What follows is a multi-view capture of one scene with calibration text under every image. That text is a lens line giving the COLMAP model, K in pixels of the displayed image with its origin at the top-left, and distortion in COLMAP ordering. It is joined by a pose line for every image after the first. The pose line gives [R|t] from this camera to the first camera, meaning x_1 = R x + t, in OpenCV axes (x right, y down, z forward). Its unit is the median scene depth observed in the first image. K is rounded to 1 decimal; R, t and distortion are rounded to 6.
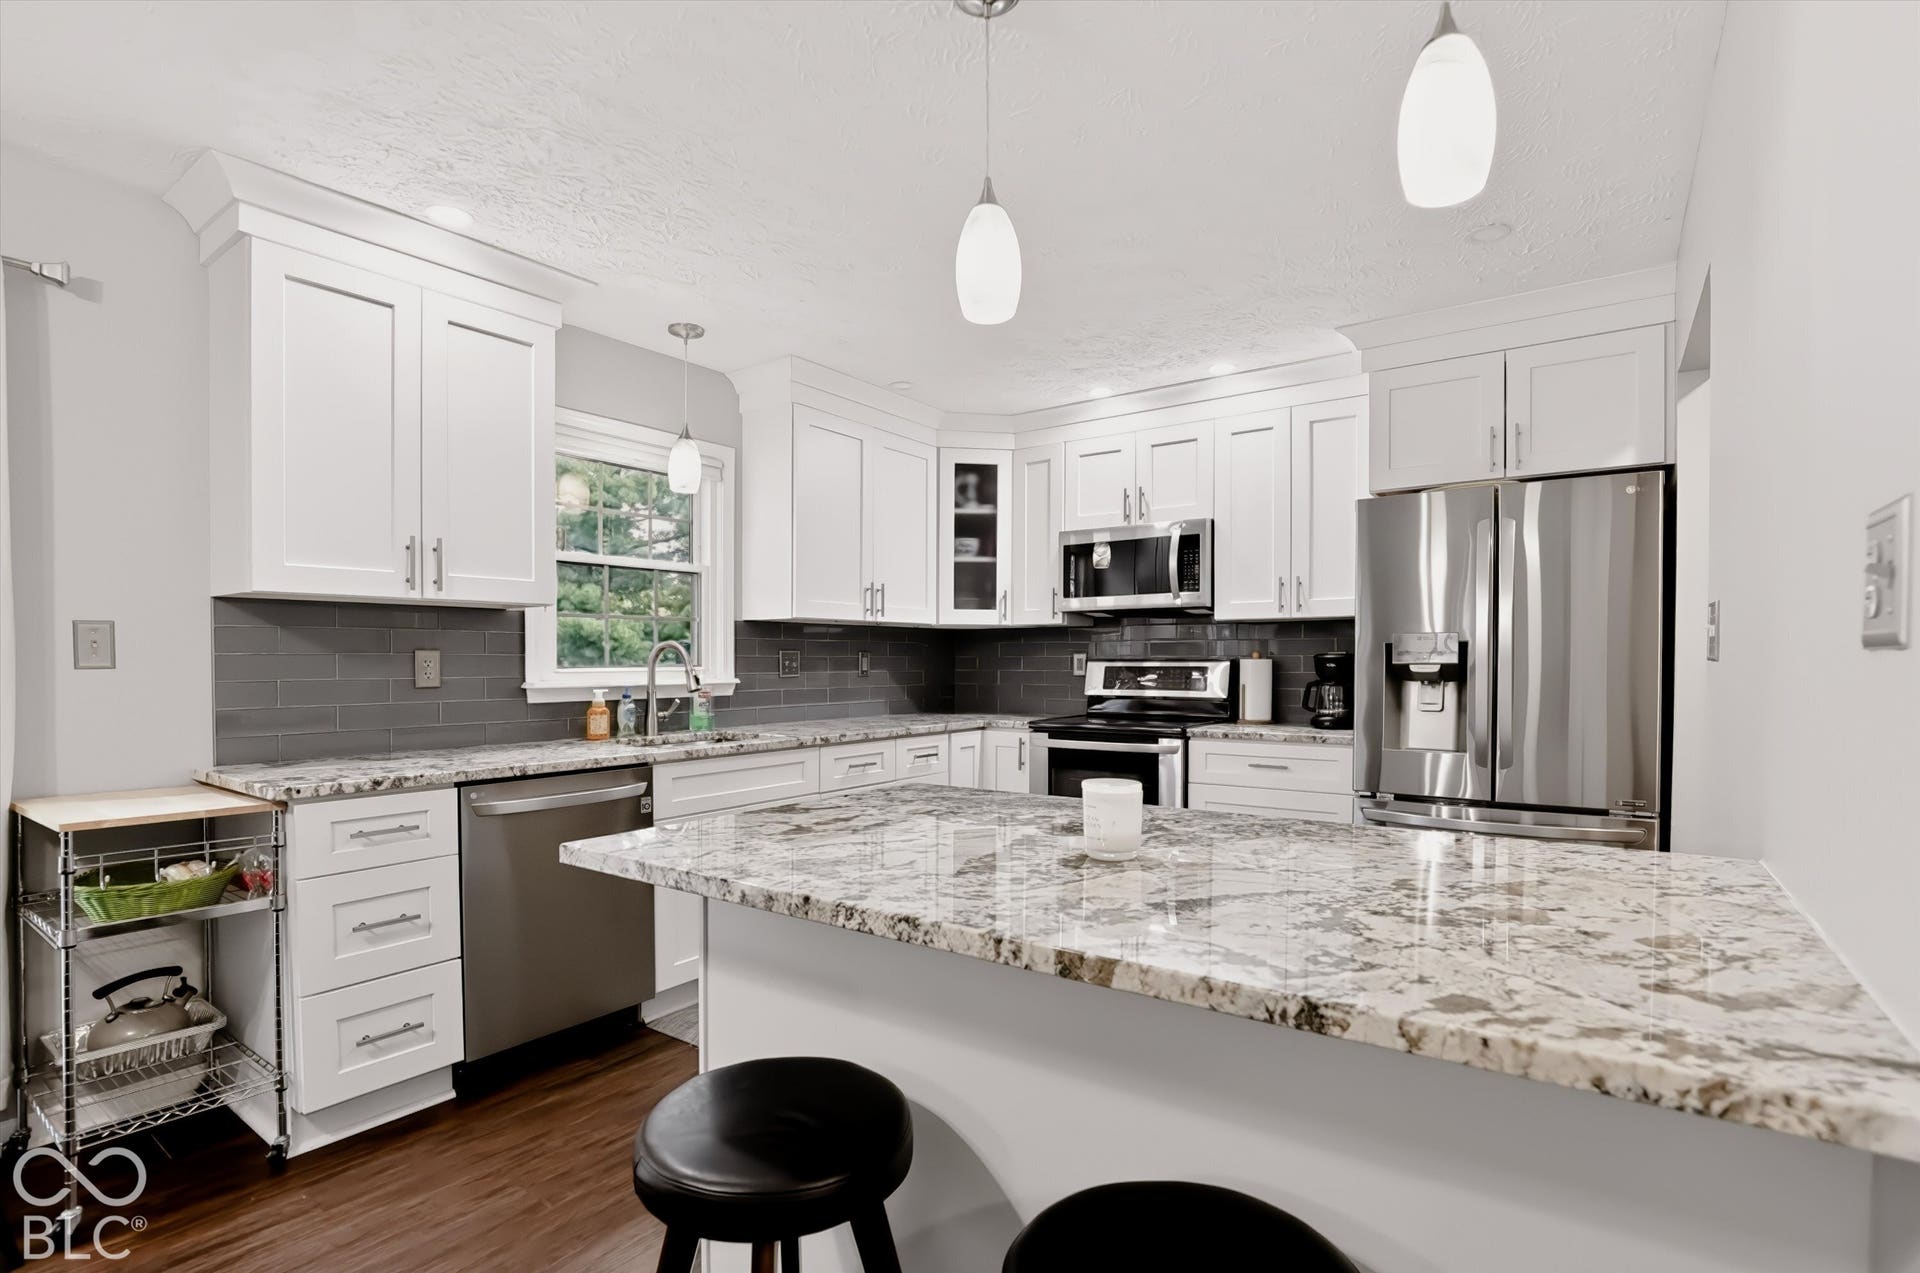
lens RADIAL K [[914.0, 0, 974.3], [0, 914.0, 675.2], [0, 0, 1]] dist [-0.031541, 0.005951]
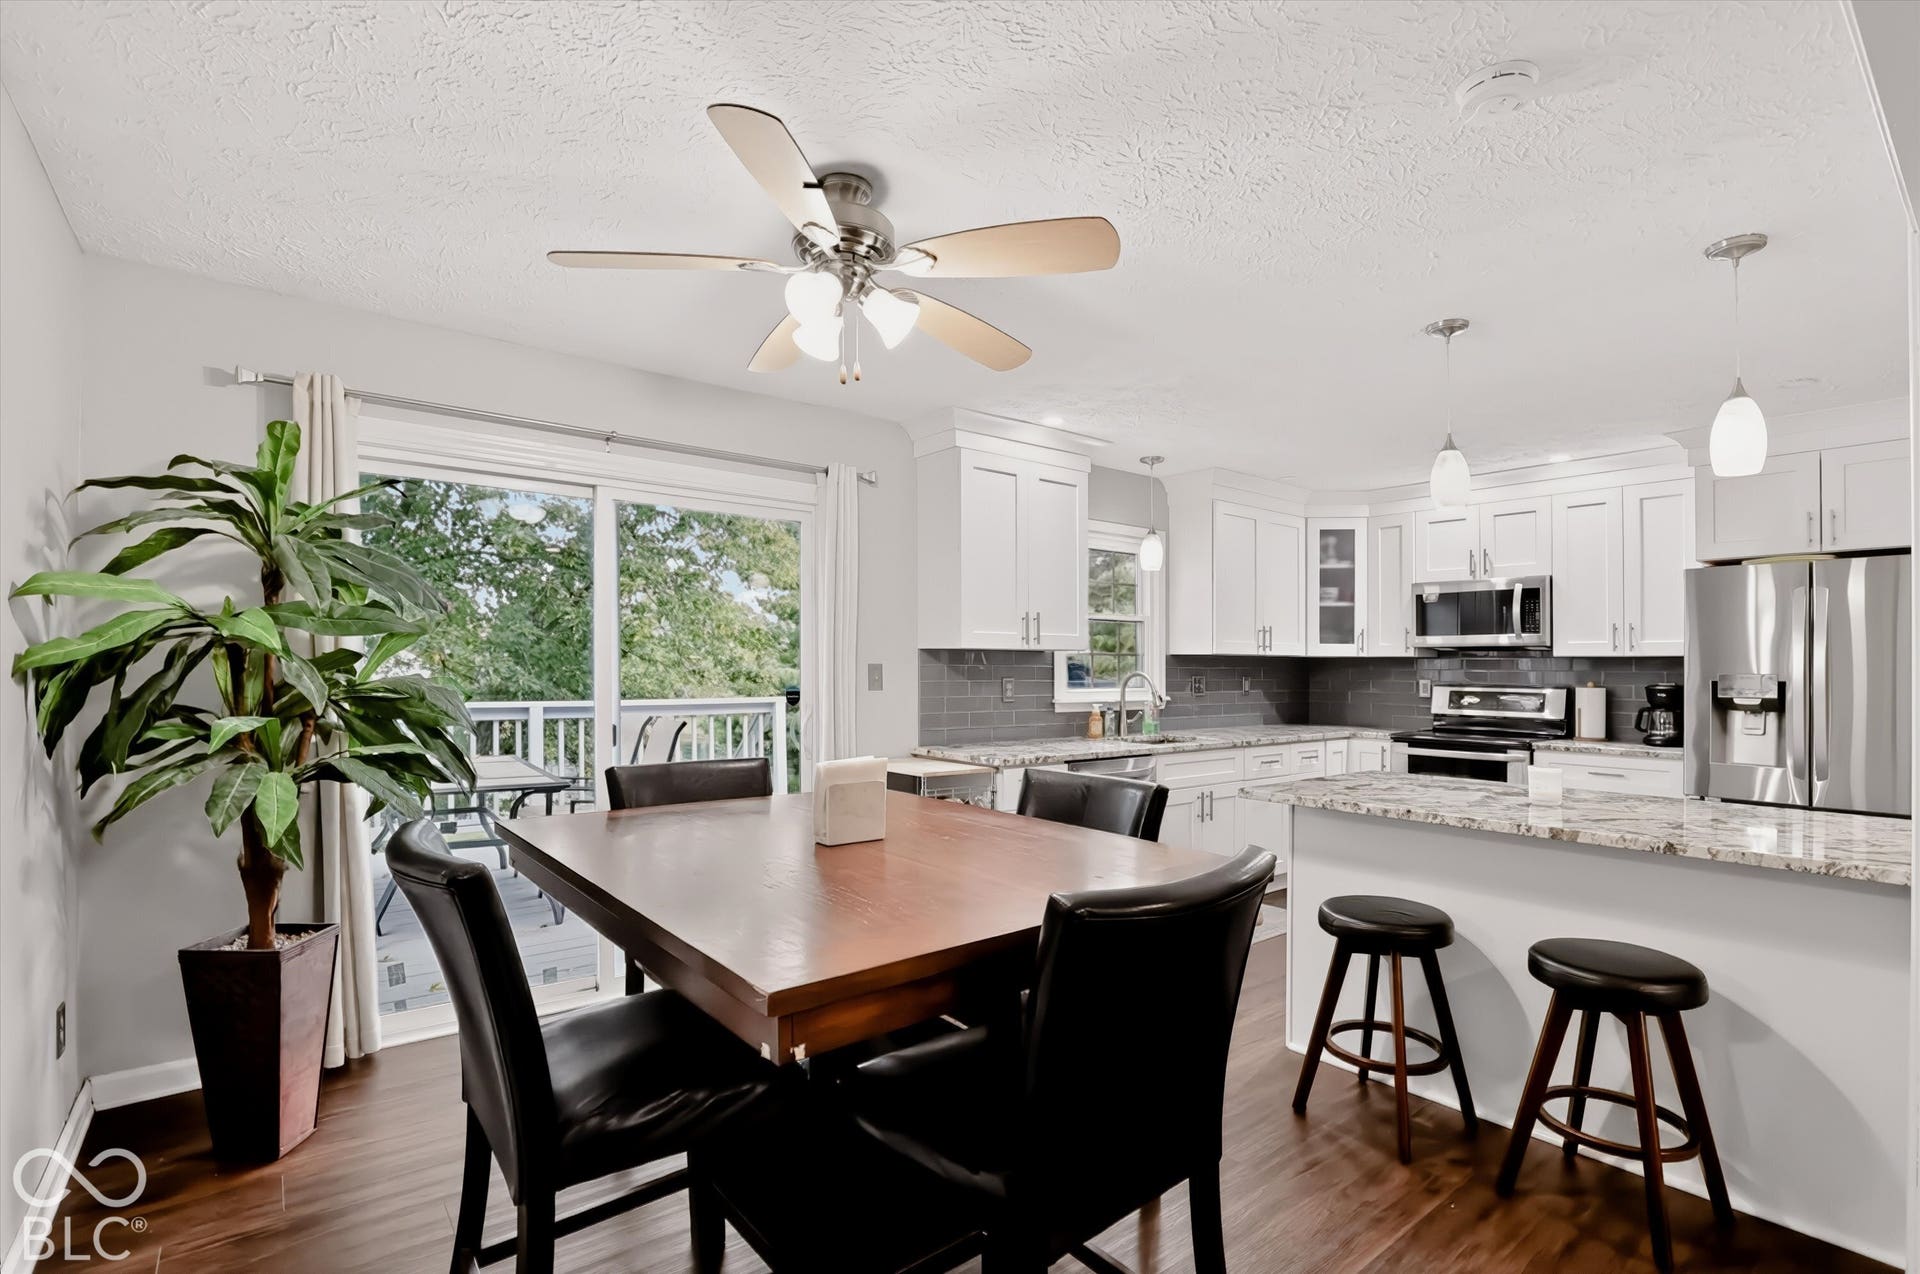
lens RADIAL K [[914.0, 0, 962.7], [0, 914.0, 643.2], [0, 0, 1]] dist [-0.031541, 0.005951]
pose [[0.961133, 0.002753, -0.276073, -0.212486], [-0.014075, 0.999139, -0.039038, -0.022899], [0.275727, 0.041407, 0.960344, -0.502612]]
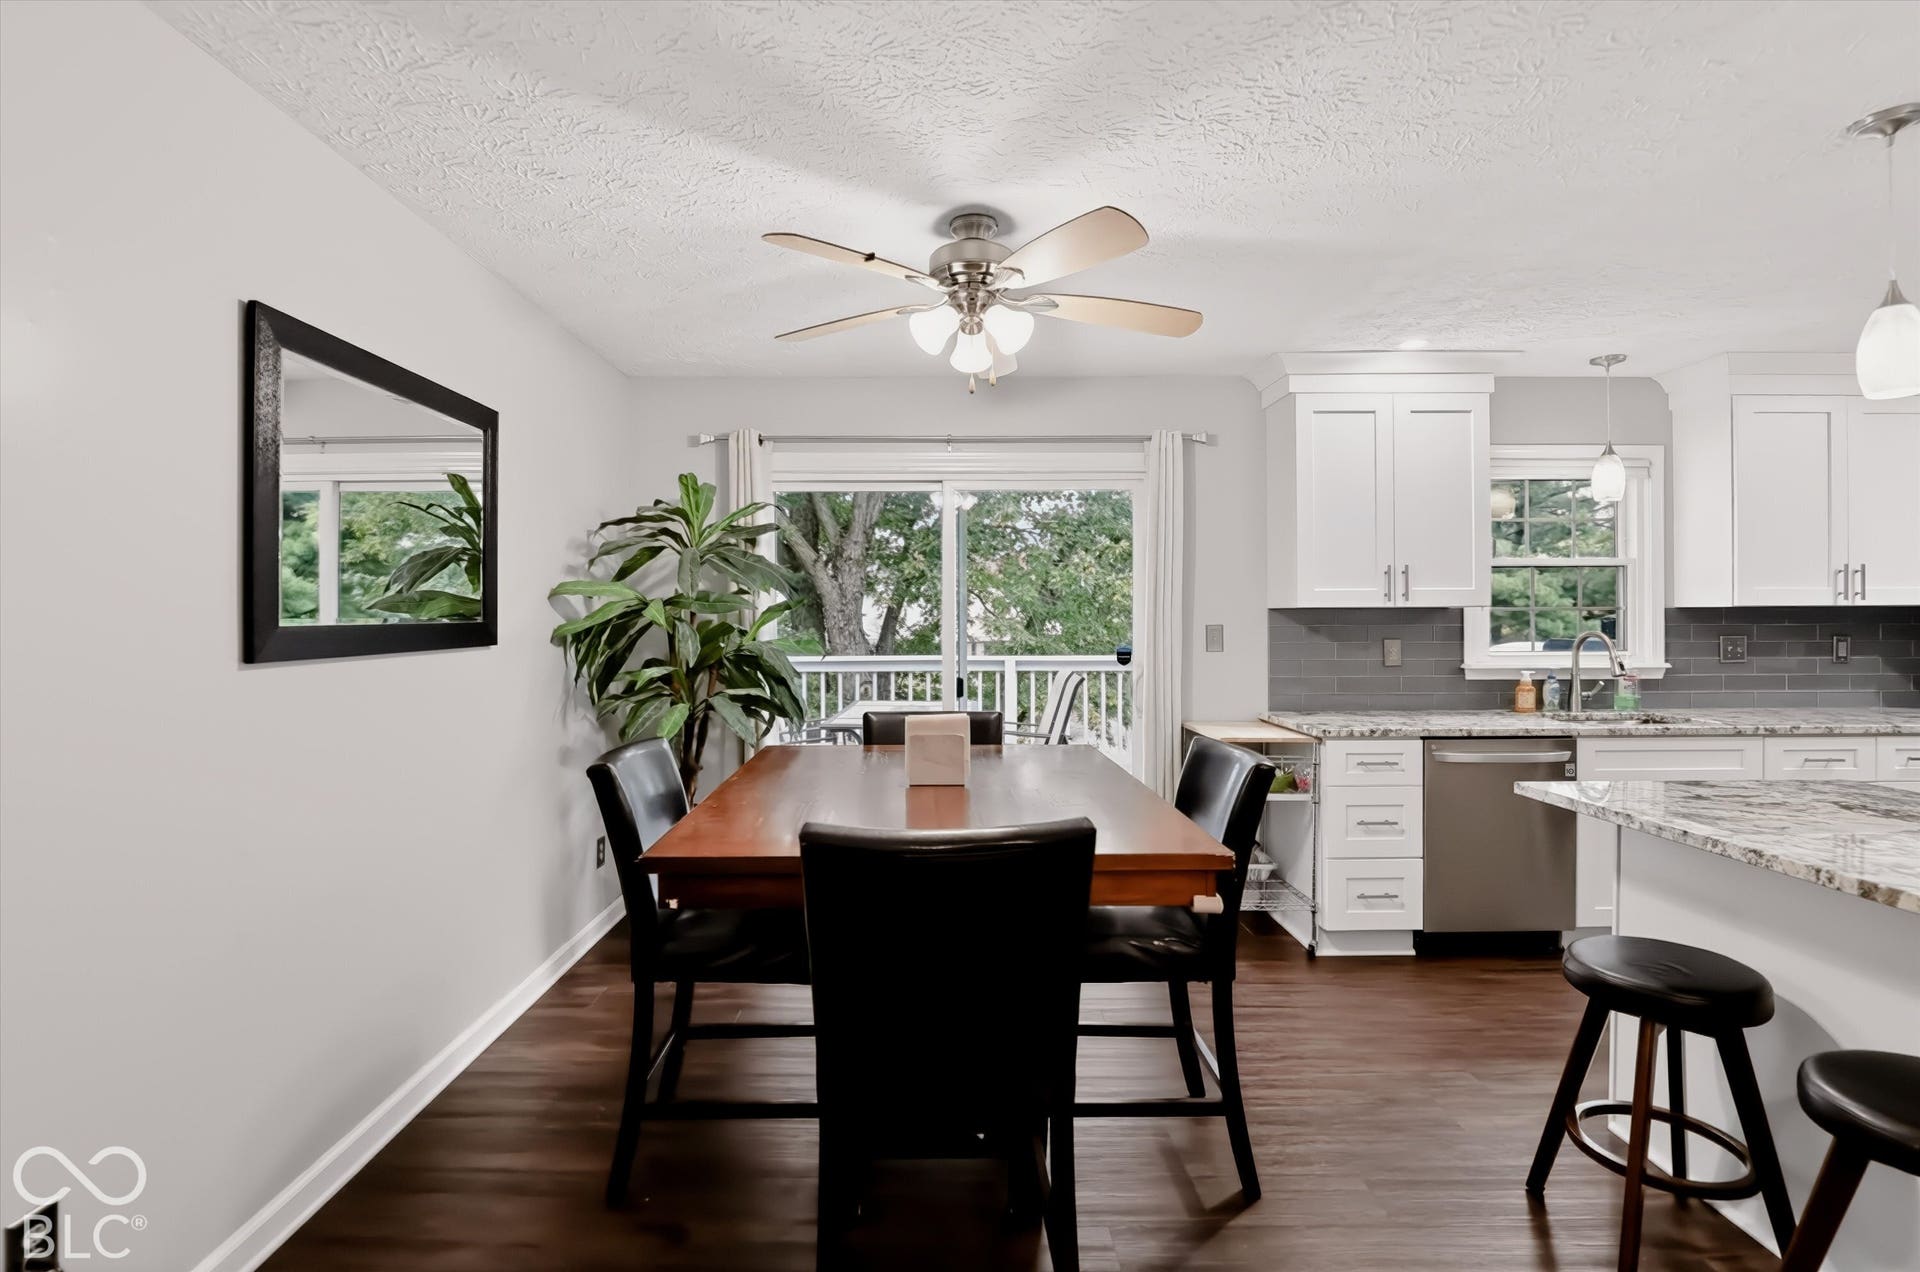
lens RADIAL K [[914.0, 0, 918.3], [0, 914.0, 610.9], [0, 0, 1]] dist [-0.031541, 0.005951]
pose [[0.566789, -0.004989, -0.823848, 0.124591], [-0.010431, 0.999858, -0.013231, -0.040724], [0.823797, 0.016093, 0.566657, -0.365390]]
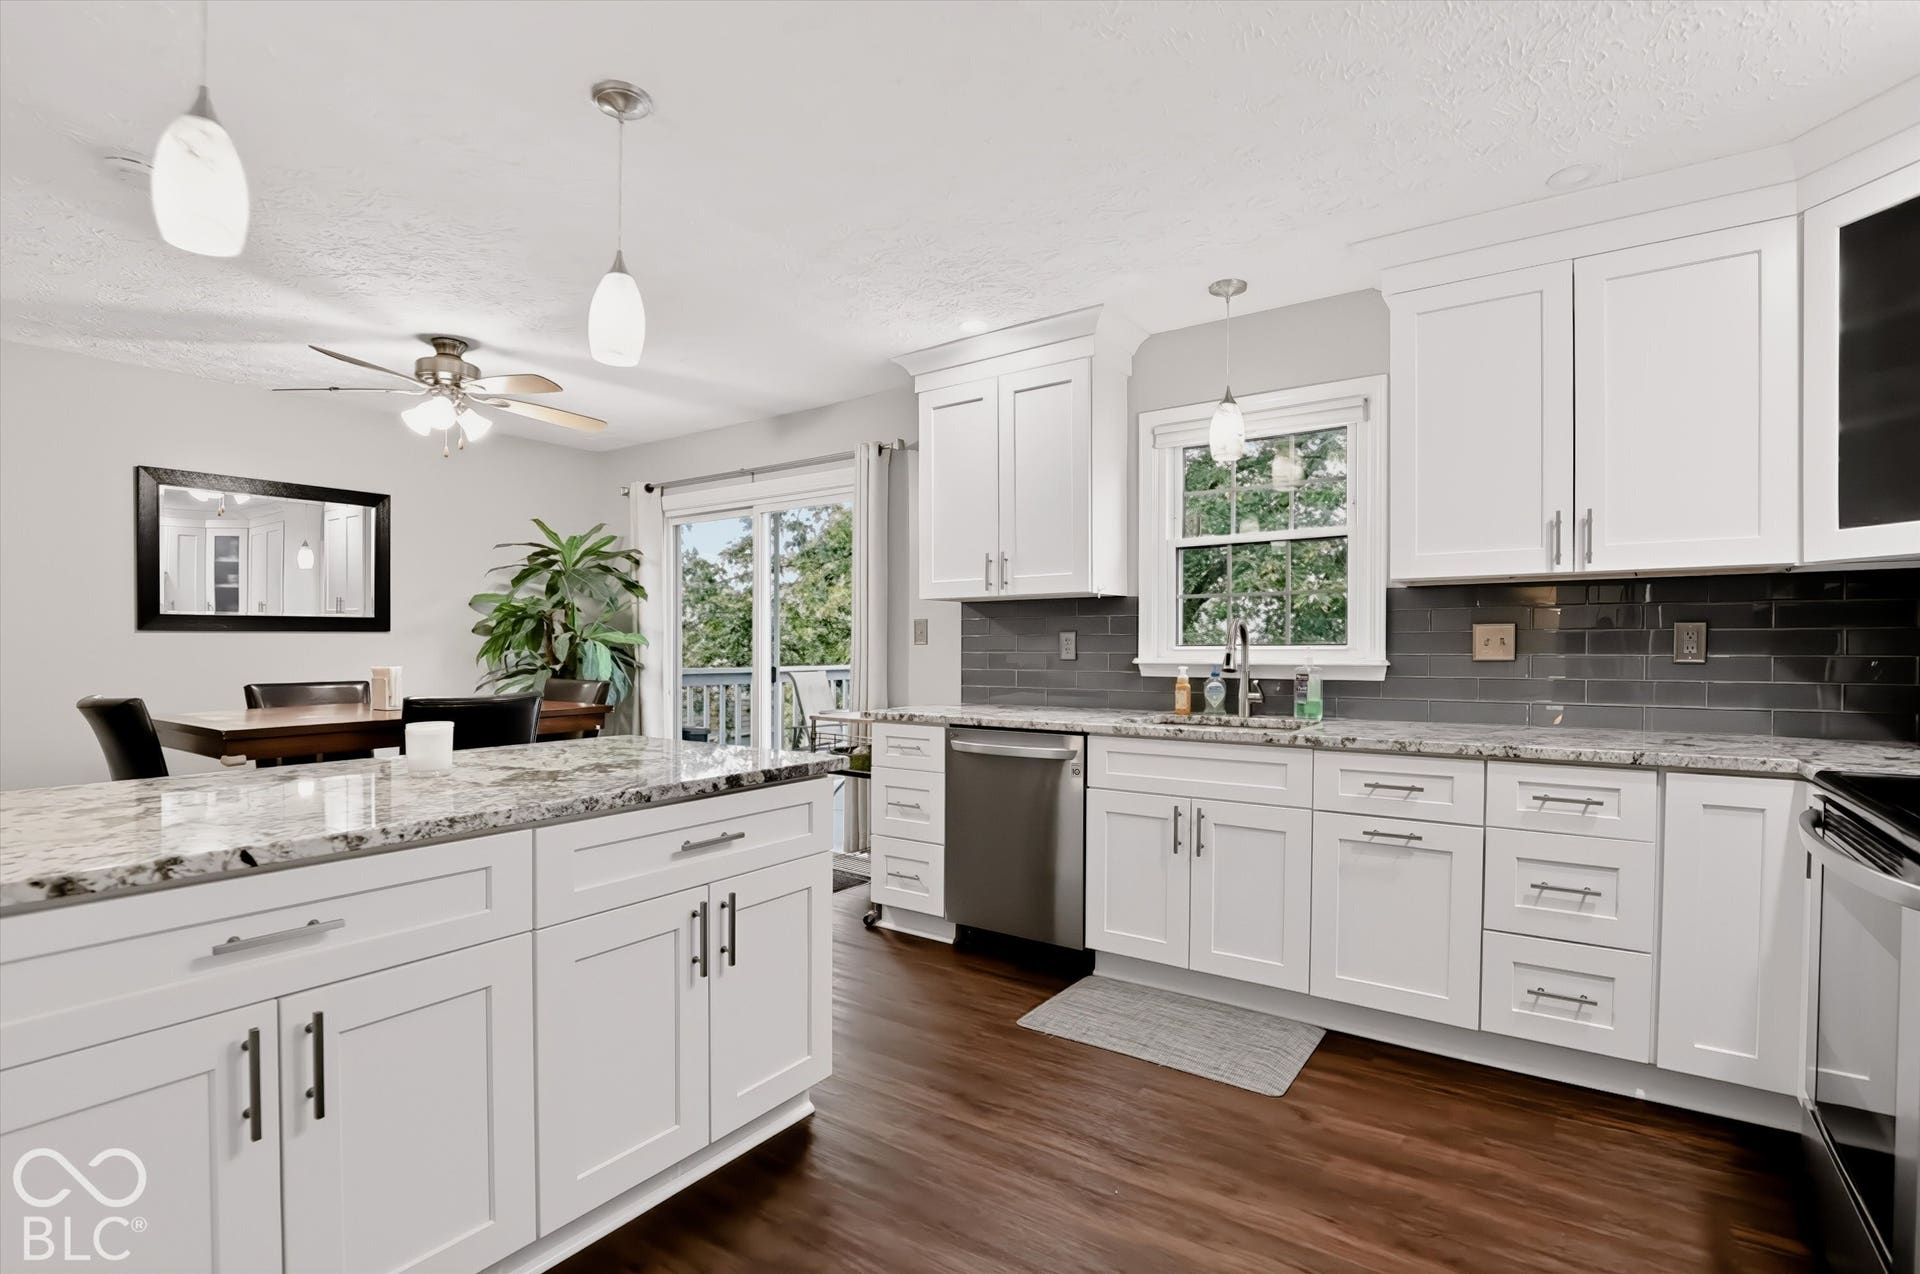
lens RADIAL K [[914.0, 0, 972.5], [0, 914.0, 651.4], [0, 0, 1]] dist [-0.031541, 0.005951]
pose [[-0.012287, 0.004105, -0.999916, 0.648280], [-0.014620, 0.999884, 0.004285, -0.002924], [0.999818, 0.014672, -0.012226, 0.775583]]
